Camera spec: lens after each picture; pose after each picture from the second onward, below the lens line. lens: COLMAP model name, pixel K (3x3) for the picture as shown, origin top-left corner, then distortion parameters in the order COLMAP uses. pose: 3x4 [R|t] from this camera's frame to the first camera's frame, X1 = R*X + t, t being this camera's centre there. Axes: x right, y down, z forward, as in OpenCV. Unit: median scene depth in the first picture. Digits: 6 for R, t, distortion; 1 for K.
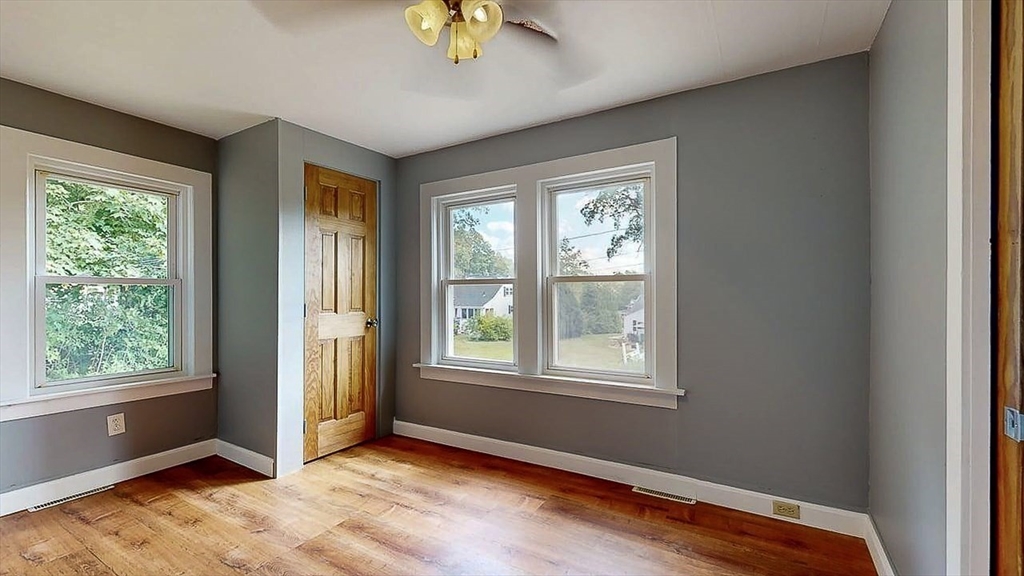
lens RADIAL K [[427.5, 0, 515.1], [0, 427.5, 288.0], [0, 0, 1]] dist [-0.000027, -0.000027]
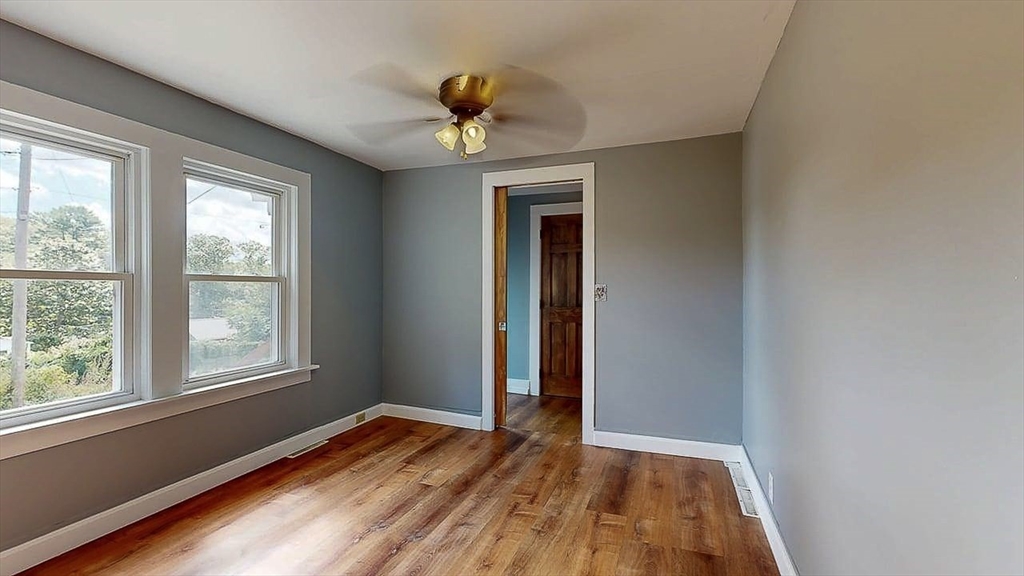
lens RADIAL K [[427.5, 0, 508.8], [0, 427.5, 288.9], [0, 0, 1]] dist [-0.000027, -0.000027]
pose [[-0.171296, 0.007392, 0.985192, -0.974558], [-0.014557, 0.999844, -0.010033, 0.003568], [-0.985112, -0.016060, -0.171161, 0.592279]]
